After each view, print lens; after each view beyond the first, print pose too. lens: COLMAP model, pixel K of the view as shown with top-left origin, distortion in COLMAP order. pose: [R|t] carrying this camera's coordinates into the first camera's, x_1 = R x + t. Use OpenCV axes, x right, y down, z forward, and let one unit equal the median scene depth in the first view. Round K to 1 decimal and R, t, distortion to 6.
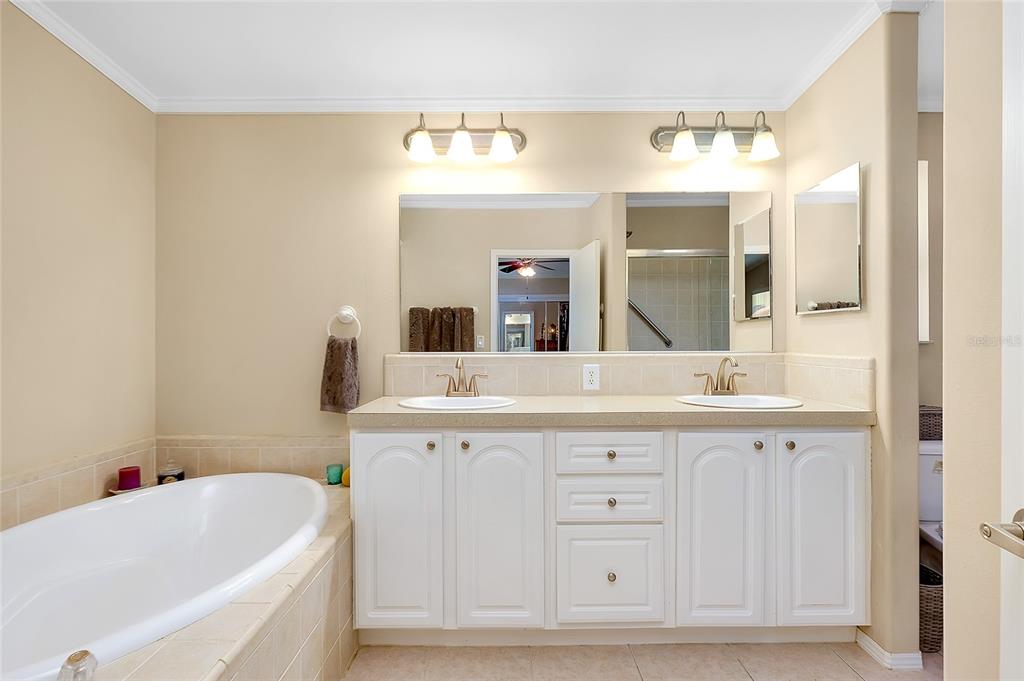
lens RADIAL K [[464.5, 0, 512.0], [0, 464.5, 340.5], [0, 0, 1]] dist [0.002682, 0.000051]
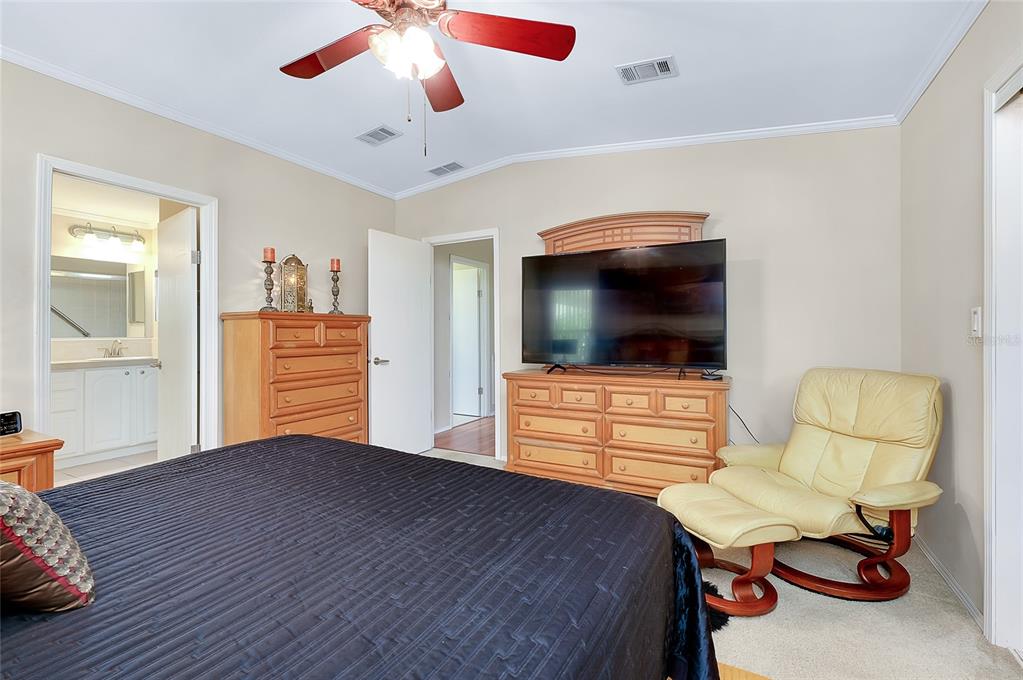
lens RADIAL K [[447.3, 0, 508.8], [0, 447.3, 331.8], [0, 0, 1]] dist [-0.001487, -0.000421]
pose [[0.493349, -0.001981, 0.869829, -0.513947], [0.000721, 0.999998, 0.001869, -0.008336], [-0.869831, -0.000295, 0.493350, -1.839315]]
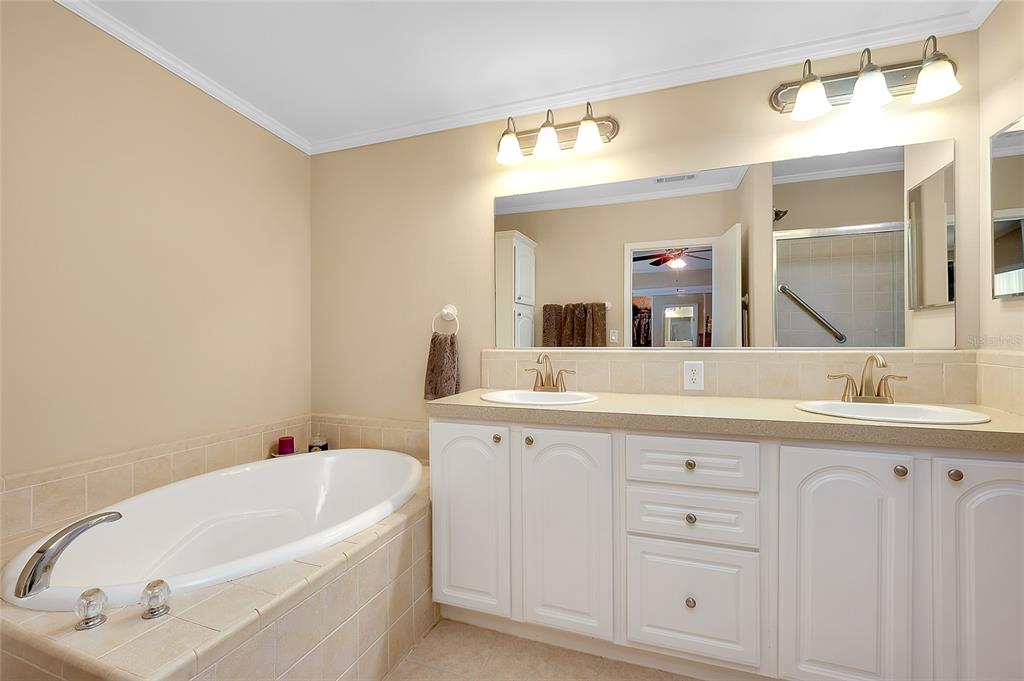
lens RADIAL K [[441.2, 0, 524.8], [0, 441.2, 335.6], [0, 0, 1]] dist [0.001136, 0.000256]
pose [[0.935943, -0.004803, -0.352118, 0.180334], [0.005344, 0.999986, 0.000564, -0.001440], [0.352110, -0.002410, 0.935956, 0.086050]]
